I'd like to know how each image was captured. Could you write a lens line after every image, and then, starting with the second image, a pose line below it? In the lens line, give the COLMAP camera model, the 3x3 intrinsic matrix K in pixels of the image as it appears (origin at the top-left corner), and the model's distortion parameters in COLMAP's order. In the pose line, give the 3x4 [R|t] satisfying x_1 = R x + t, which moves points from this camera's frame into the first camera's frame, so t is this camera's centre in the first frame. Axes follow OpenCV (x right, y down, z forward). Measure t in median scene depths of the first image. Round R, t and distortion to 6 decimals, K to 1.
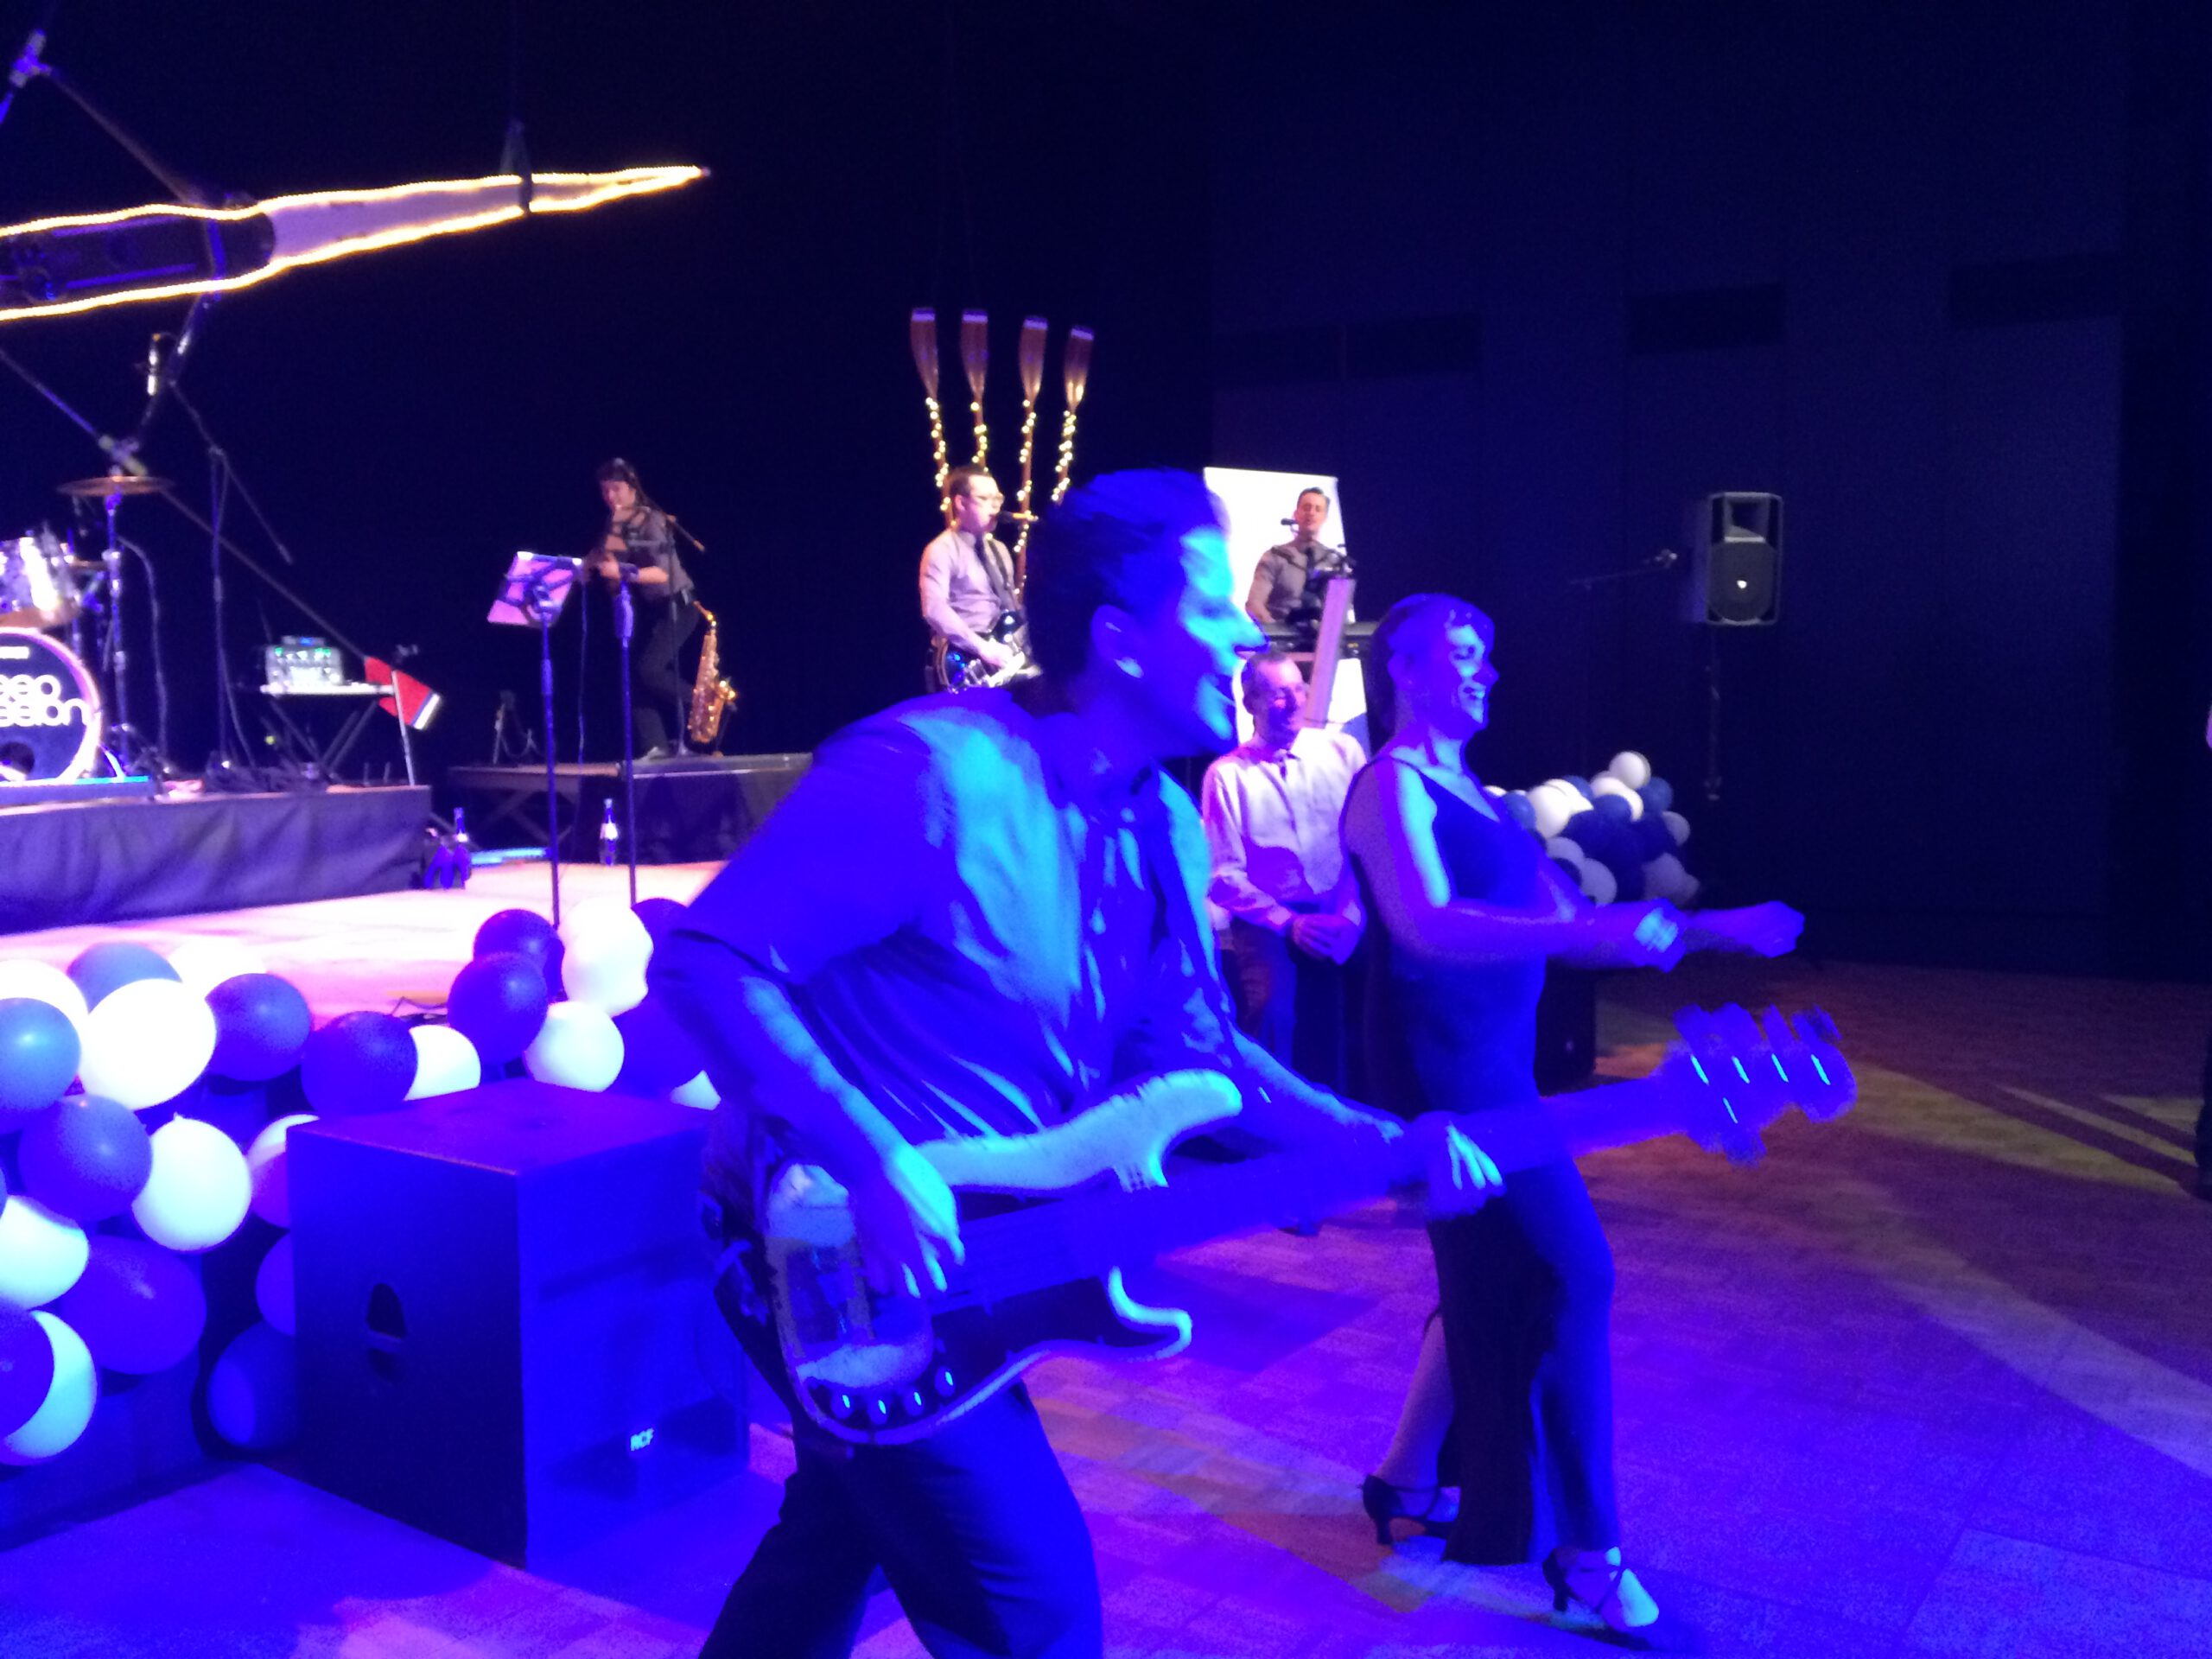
lens RADIAL K [[1866.2, 0, 1099.6], [0, 1866.2, 839.7], [0, 0, 1]] dist [0.099368, -0.141984]
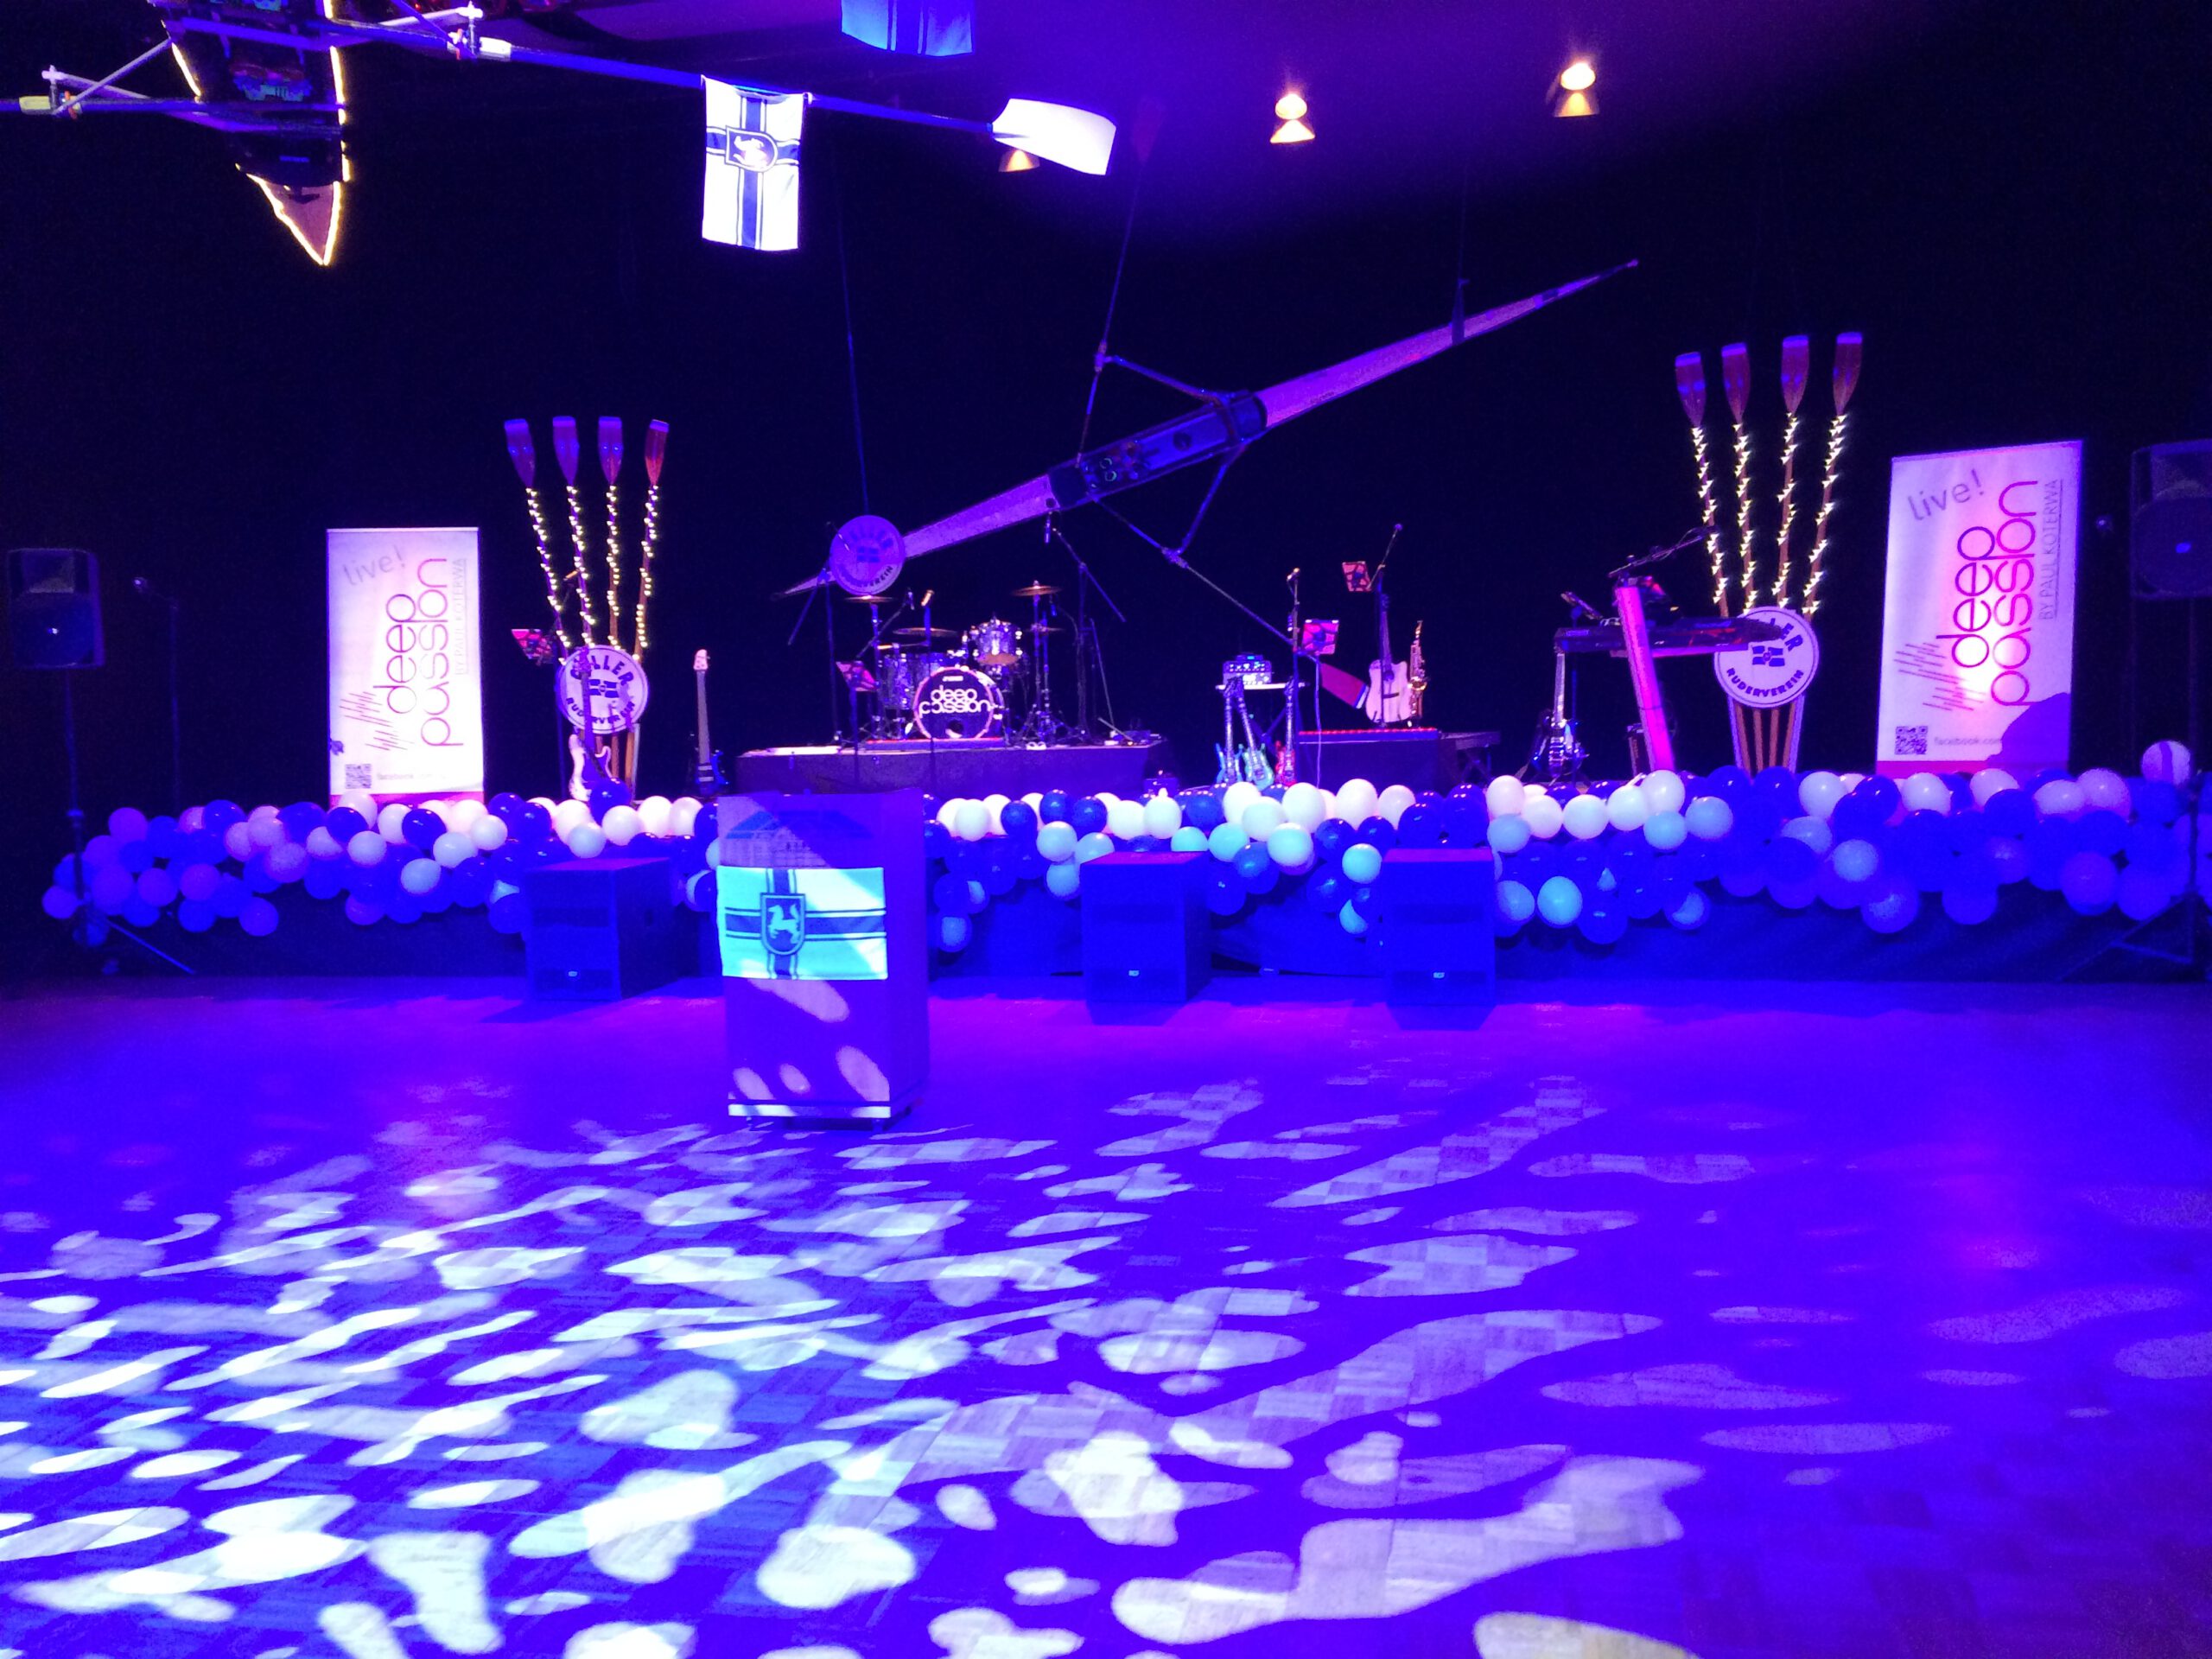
lens RADIAL K [[1866.2, 0, 1099.6], [0, 1866.2, 839.7], [0, 0, 1]] dist [0.099368, -0.141984]
pose [[0.393694, 0.071135, -0.916485, 1.013048], [-0.045914, 0.997279, 0.057683, -0.032503], [0.918094, 0.019370, 0.395889, 0.223147]]
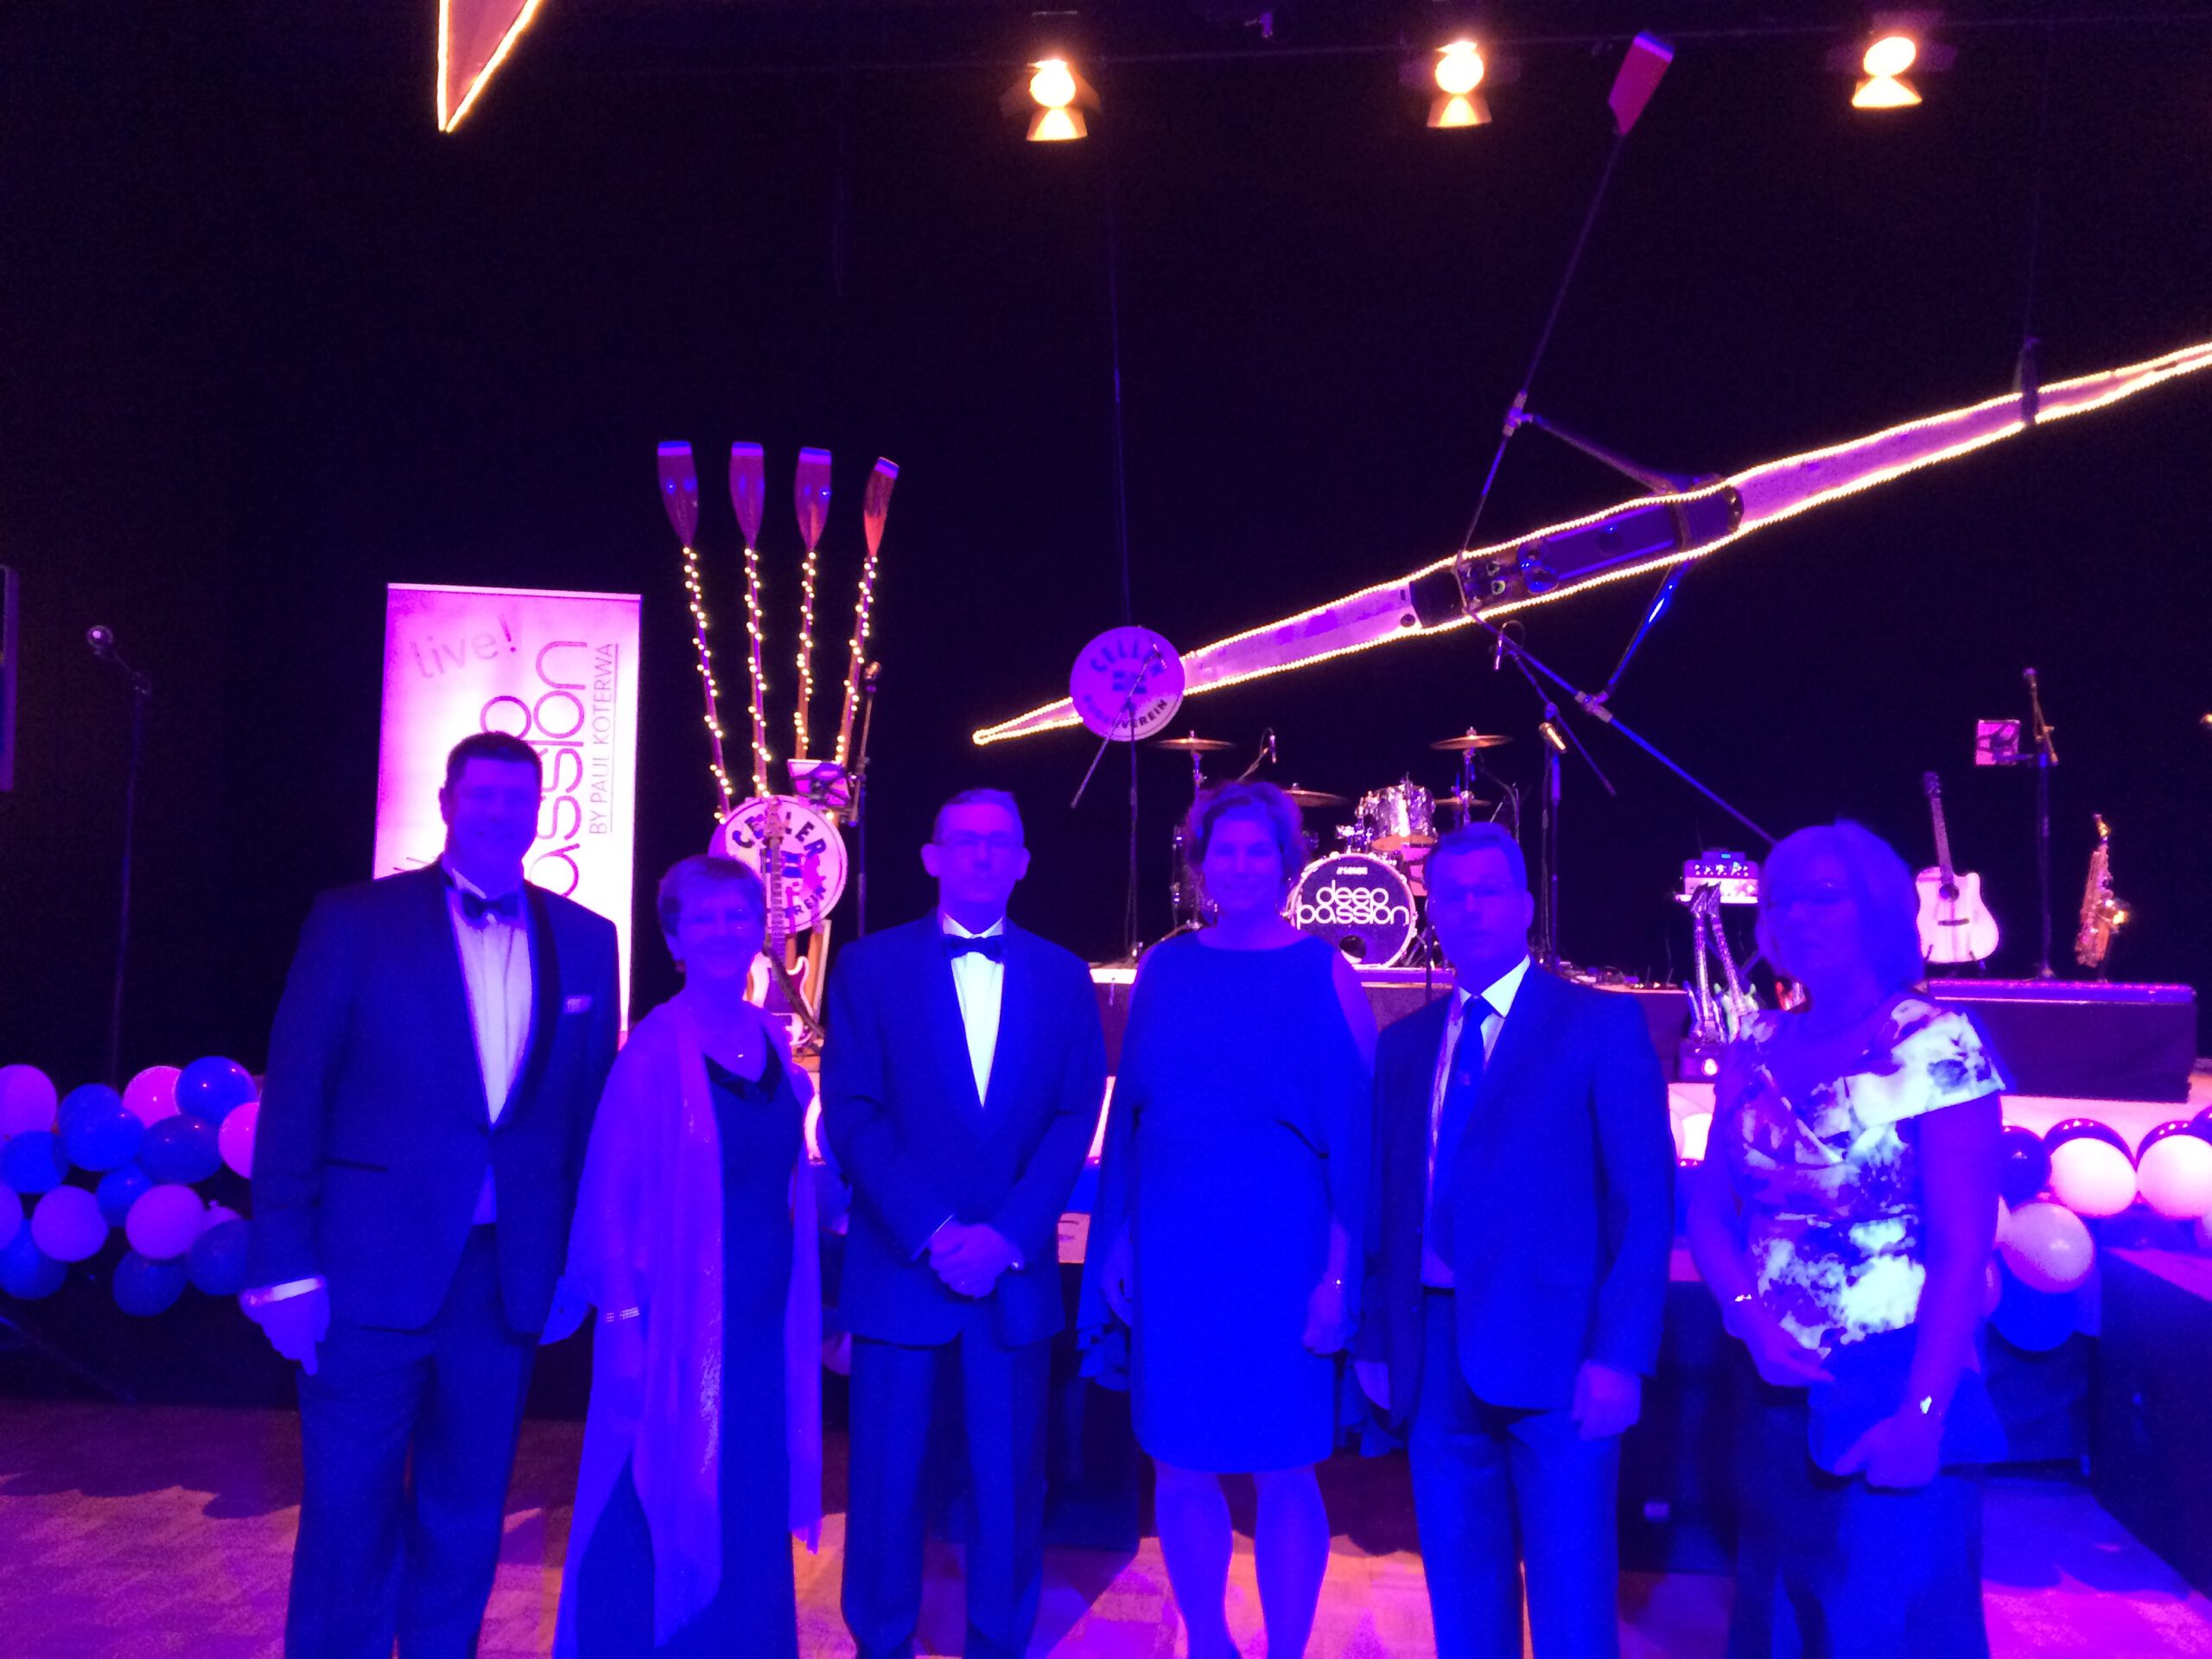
lens RADIAL K [[1851.1, 0, 1098.6], [0, 1851.1, 846.6], [0, 0, 1]] dist [0.100180, -0.137849]
pose [[0.488896, 0.008474, -0.872301, 0.358132], [-0.086485, 0.995497, -0.038801, -0.033679], [0.868045, 0.094411, 0.487427, 0.127387]]
